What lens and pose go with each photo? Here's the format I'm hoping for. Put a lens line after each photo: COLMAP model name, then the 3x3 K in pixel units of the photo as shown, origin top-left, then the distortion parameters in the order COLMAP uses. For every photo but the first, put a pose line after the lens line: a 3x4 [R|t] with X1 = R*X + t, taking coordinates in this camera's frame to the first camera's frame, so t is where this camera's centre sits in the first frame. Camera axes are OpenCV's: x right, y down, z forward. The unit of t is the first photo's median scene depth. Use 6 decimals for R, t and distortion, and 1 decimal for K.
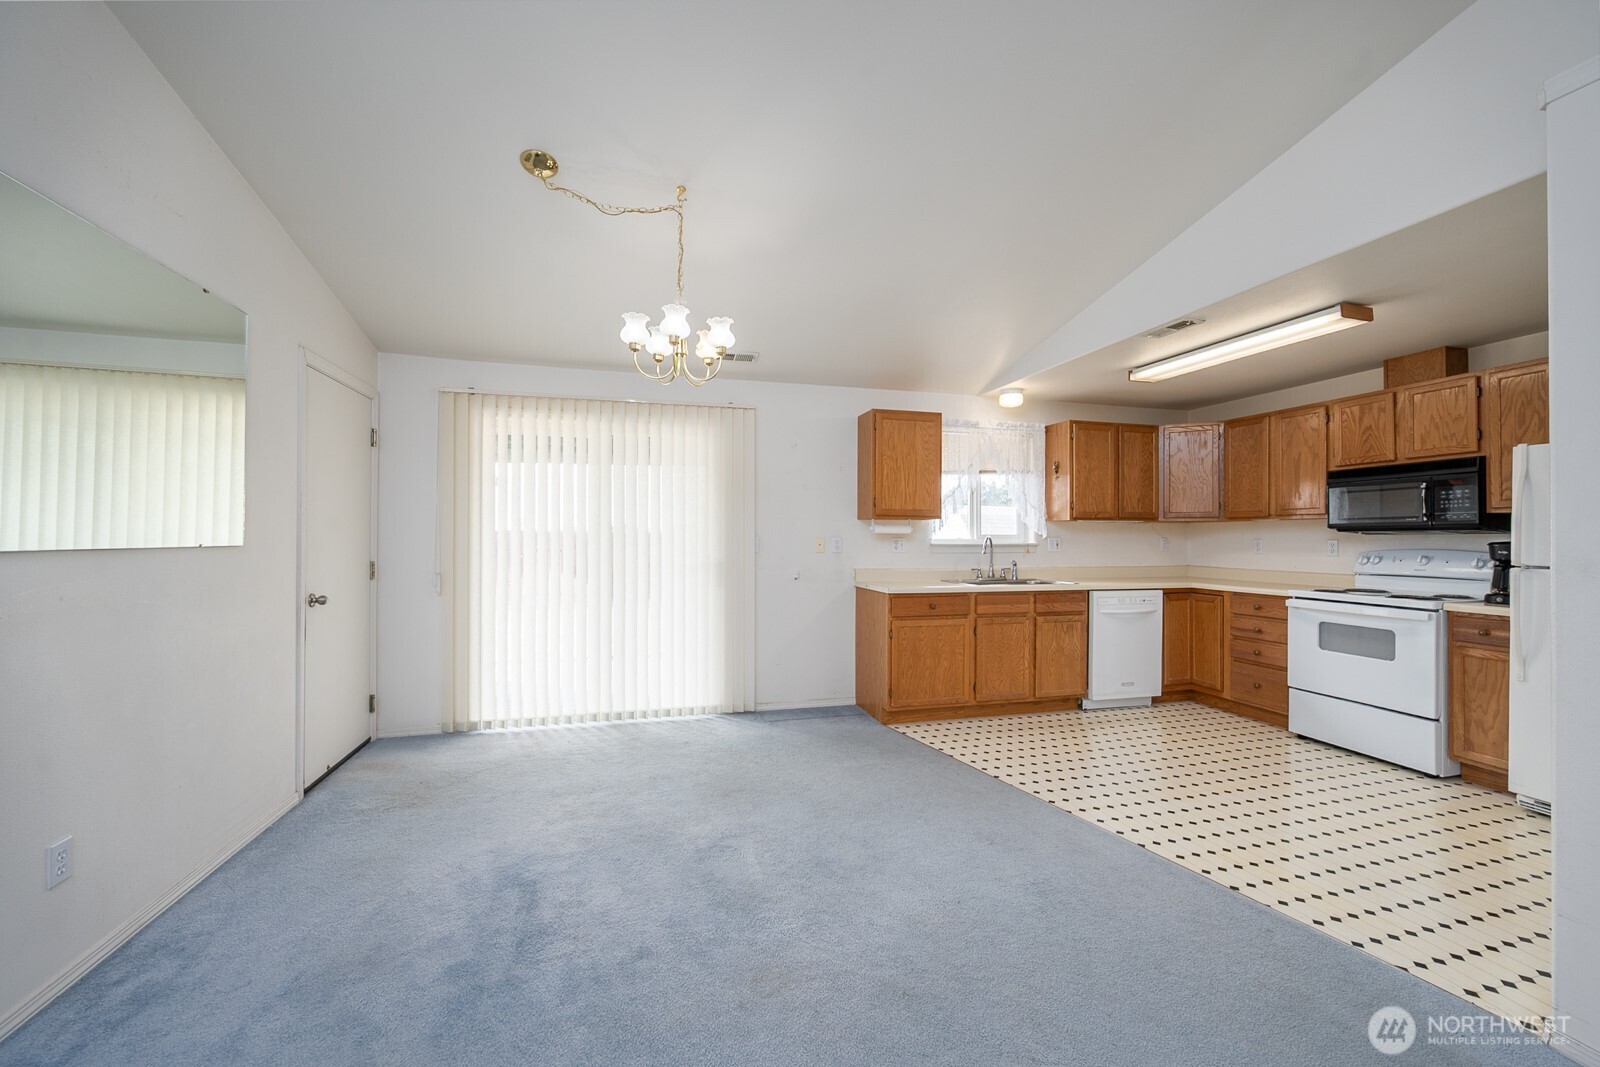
lens RADIAL K [[631.8, 0, 799.2], [0, 631.8, 534.1], [0, 0, 1]] dist [-0.003957, 0.000433]
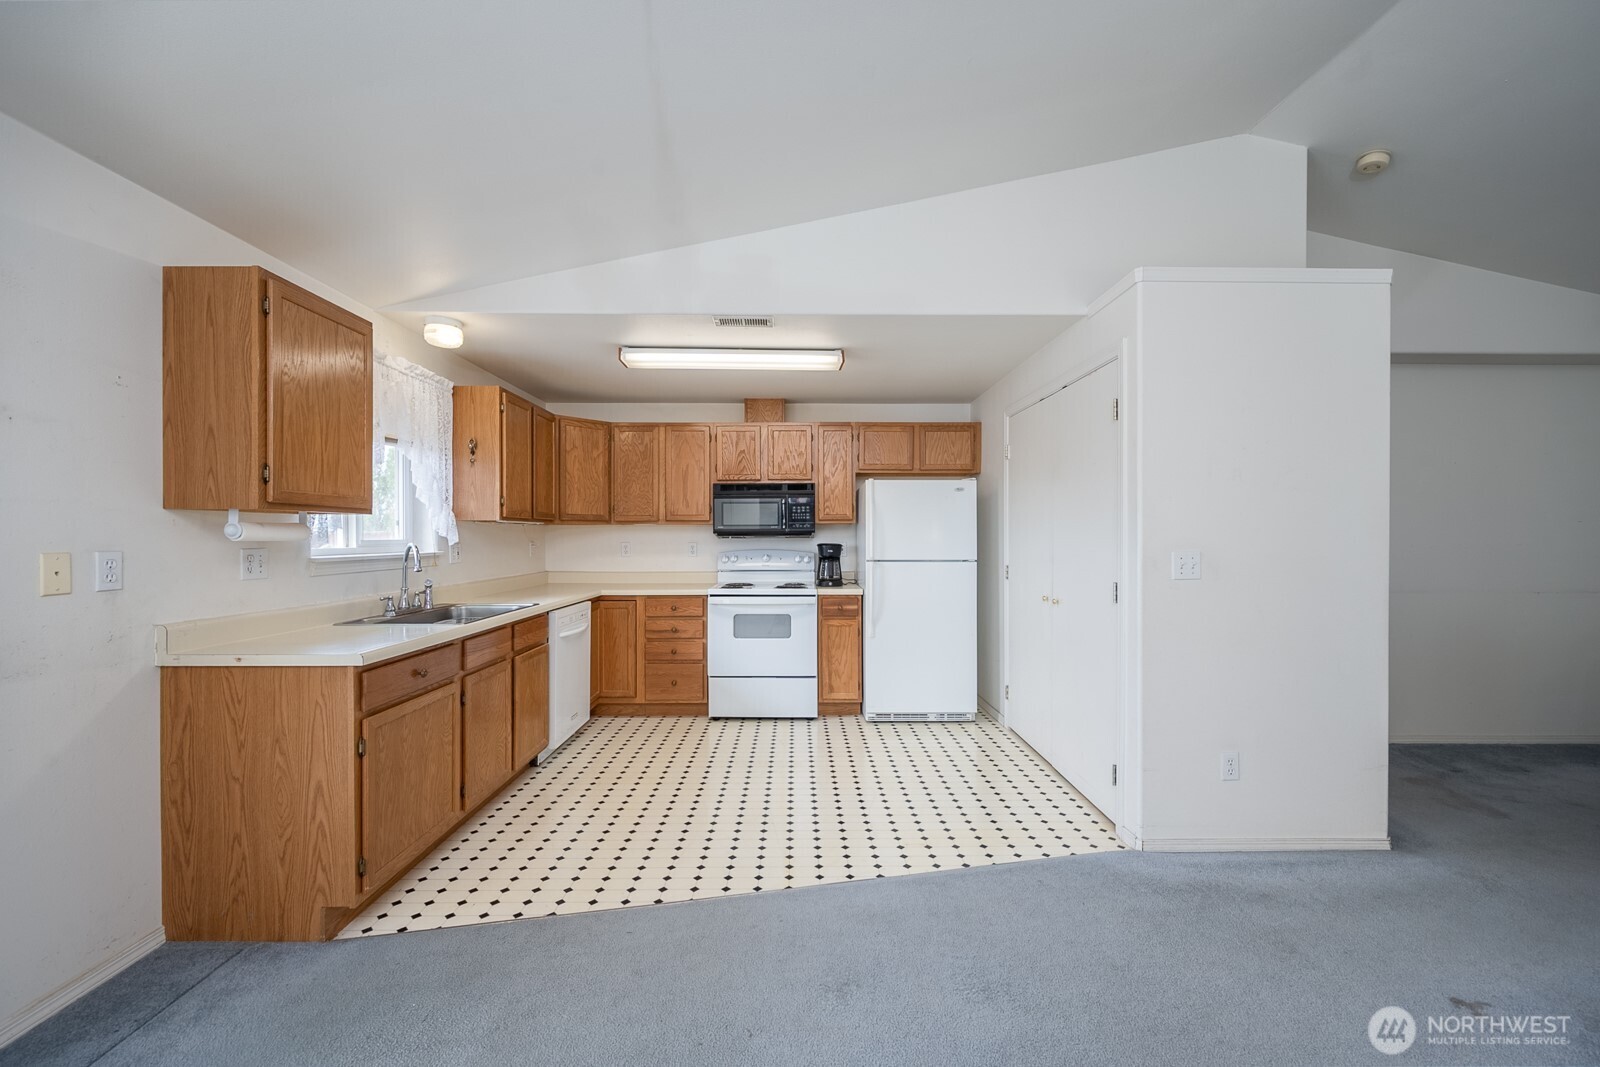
lens RADIAL K [[631.8, 0, 797.8], [0, 631.8, 539.2], [0, 0, 1]] dist [-0.003957, 0.000433]
pose [[0.253824, -0.008386, 0.967214, -0.226338], [-0.002284, 0.999954, 0.009269, -0.008442], [-0.967248, -0.004562, 0.253793, 0.515352]]
